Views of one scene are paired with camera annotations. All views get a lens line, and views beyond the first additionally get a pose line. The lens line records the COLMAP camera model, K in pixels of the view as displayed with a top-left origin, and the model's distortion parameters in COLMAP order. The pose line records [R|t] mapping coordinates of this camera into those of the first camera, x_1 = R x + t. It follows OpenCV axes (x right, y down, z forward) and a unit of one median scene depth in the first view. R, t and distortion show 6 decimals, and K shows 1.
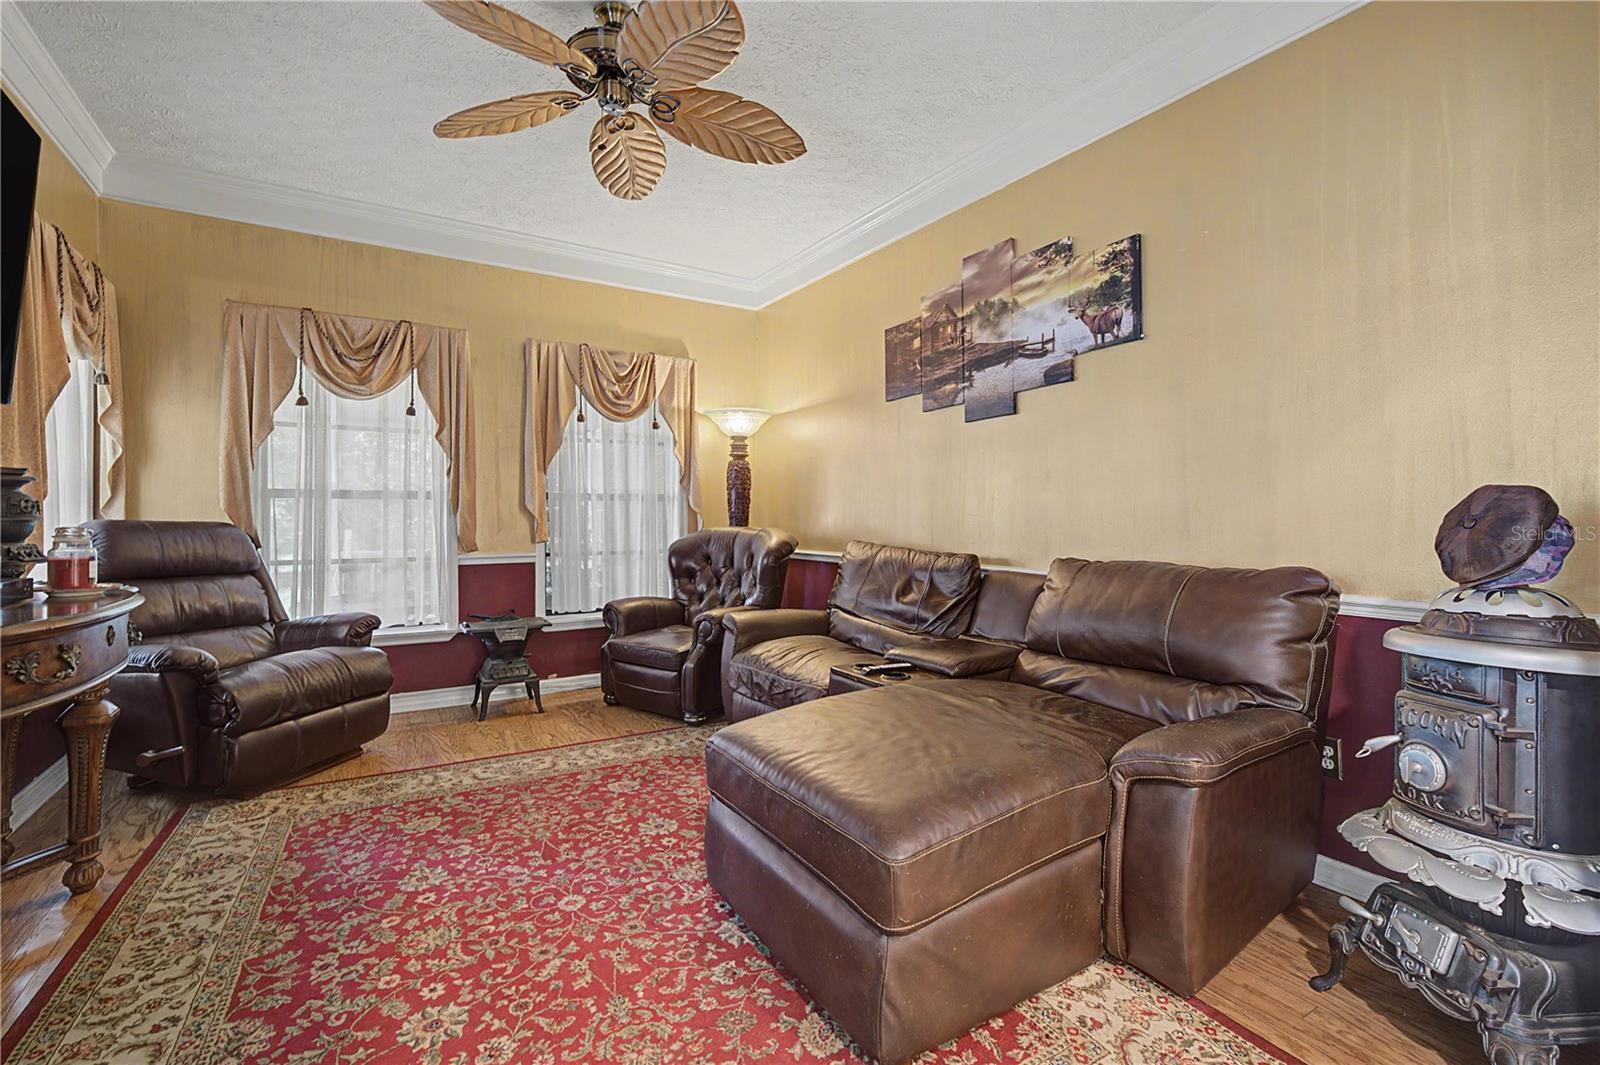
lens RADIAL K [[700.6, 0, 799.5], [0, 700.6, 518.3], [0, 0, 1]] dist [-0.001421, 0.000529]
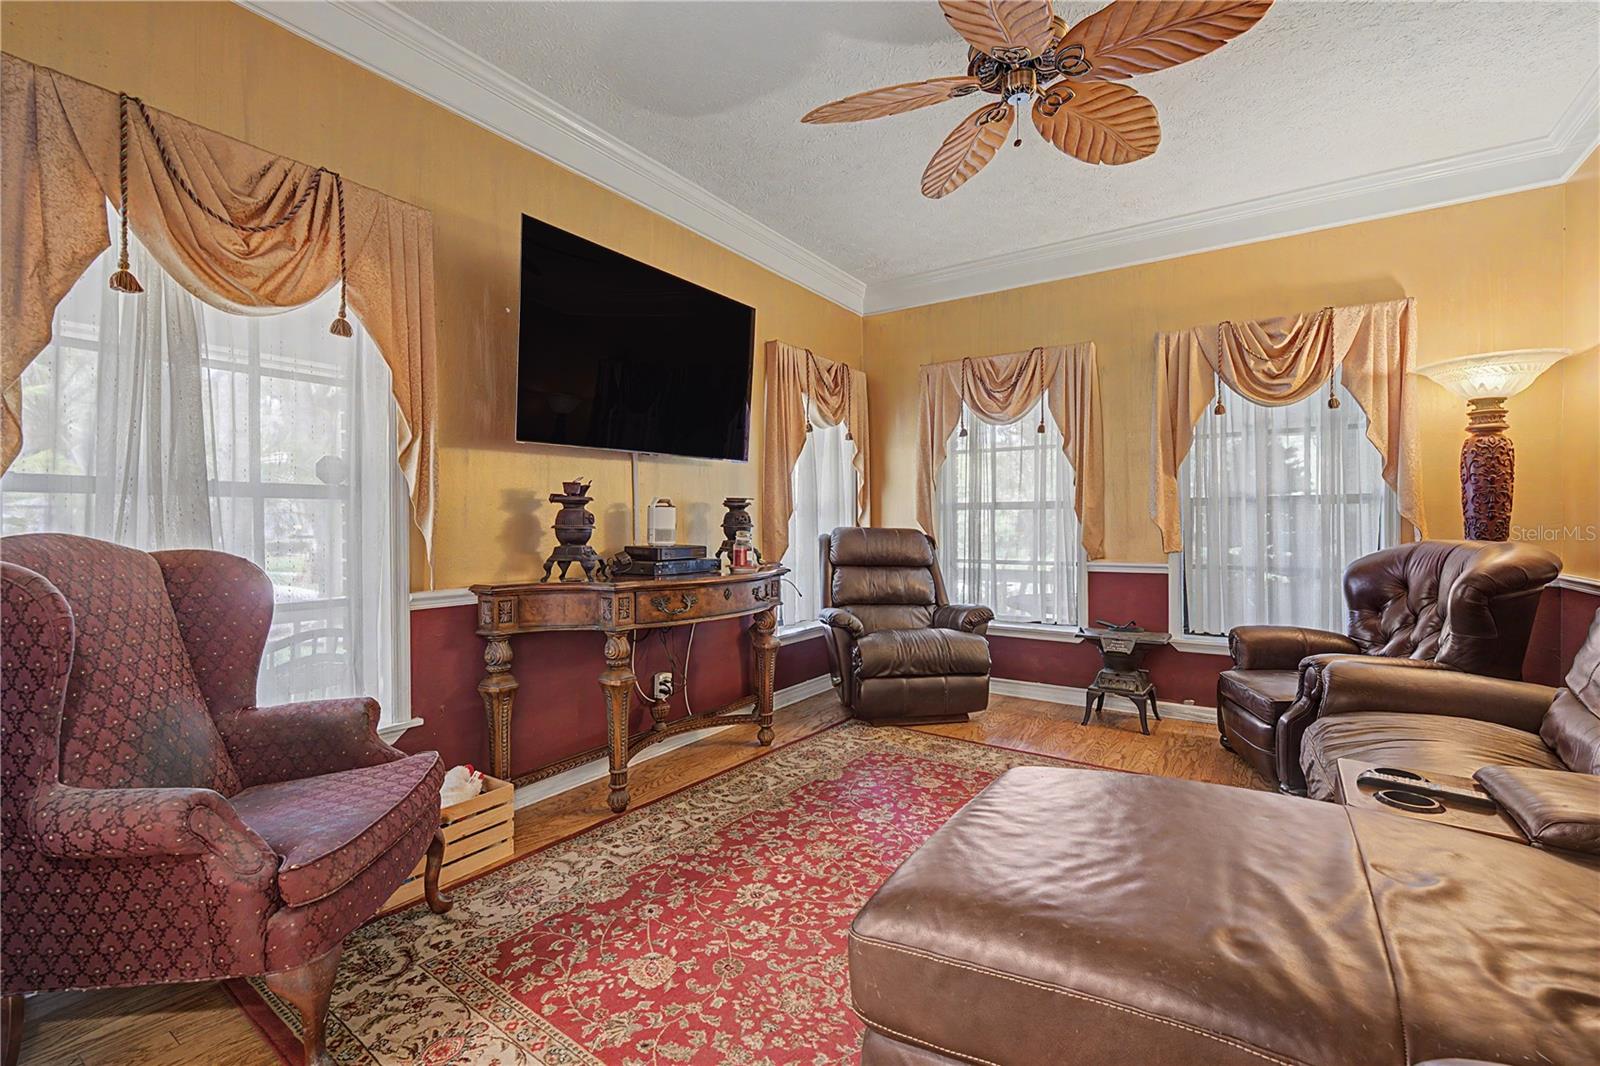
lens RADIAL K [[700.6, 0, 799.7], [0, 700.6, 534.8], [0, 0, 1]] dist [-0.001421, 0.000529]
pose [[0.410671, 0.011720, -0.911708, 0.349679], [0.000376, 0.999915, 0.013024, -0.001482], [0.911783, -0.005691, 0.410632, 0.235421]]
